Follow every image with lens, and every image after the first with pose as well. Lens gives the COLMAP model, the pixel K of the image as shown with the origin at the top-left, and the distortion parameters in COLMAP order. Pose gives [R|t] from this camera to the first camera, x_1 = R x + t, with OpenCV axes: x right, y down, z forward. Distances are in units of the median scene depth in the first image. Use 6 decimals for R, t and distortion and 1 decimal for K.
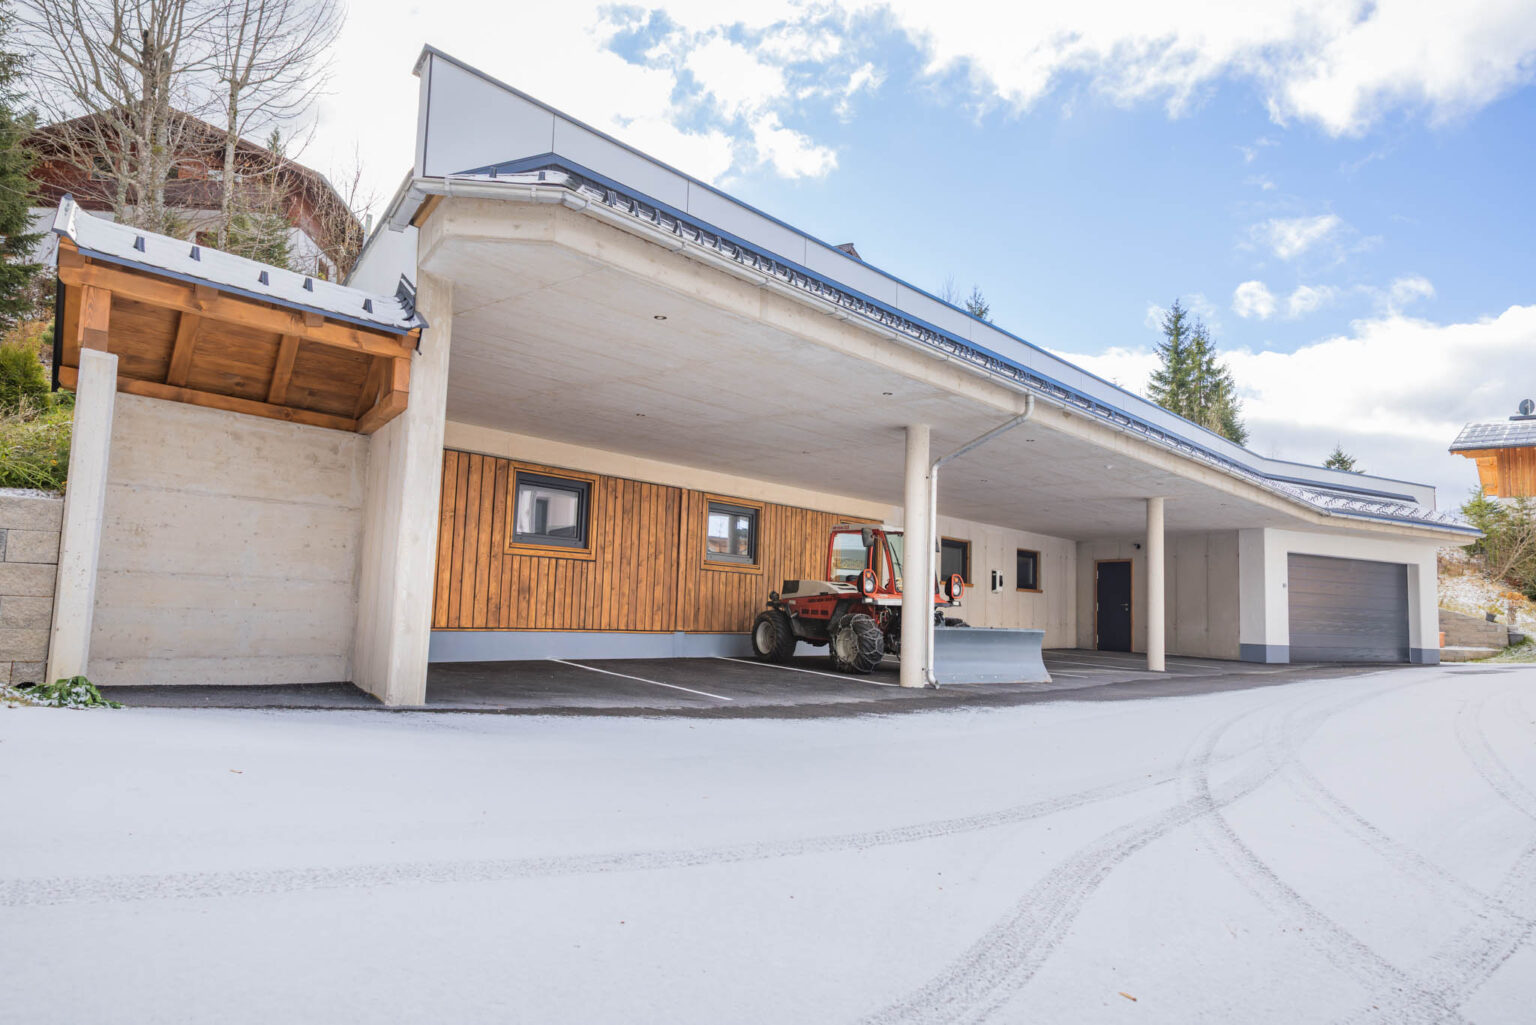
lens RADIAL K [[1043.8, 0, 768.0], [0, 1043.8, 512.5], [0, 0, 1]] dist [0.004943, -0.000261]
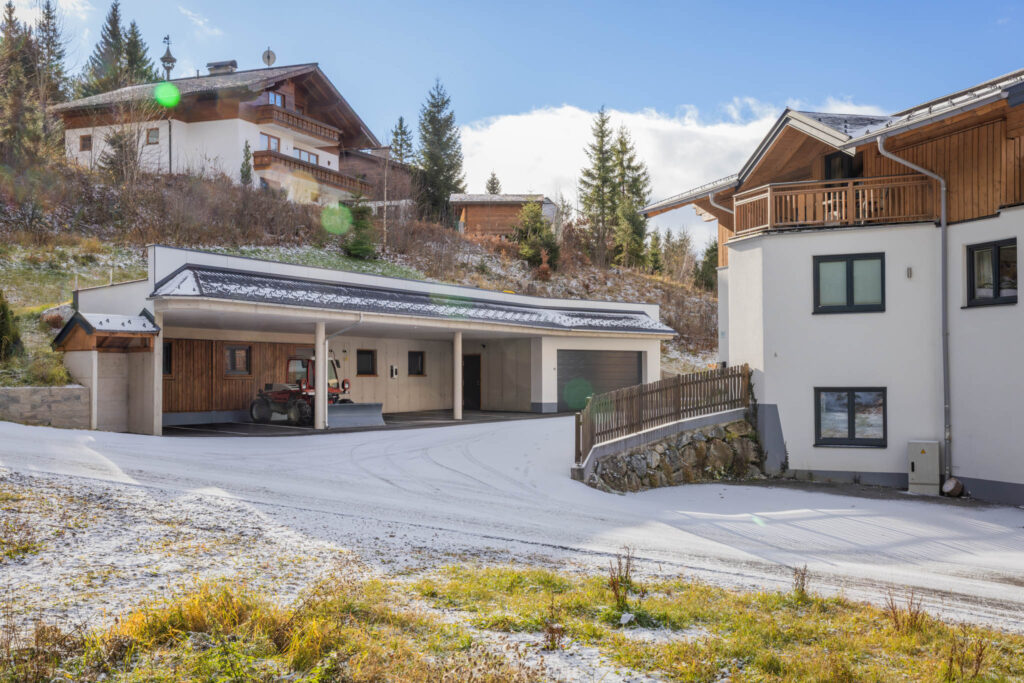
lens RADIAL K [[1199.3, 0, 512.0], [0, 1199.3, 341.5], [0, 0, 1]] dist [0.007569, -0.002480]
pose [[0.975830, -0.031155, 0.216300, -0.016561], [0.016372, 0.997426, 0.069806, -0.150727], [-0.217918, -0.064577, 0.973828, -1.210102]]
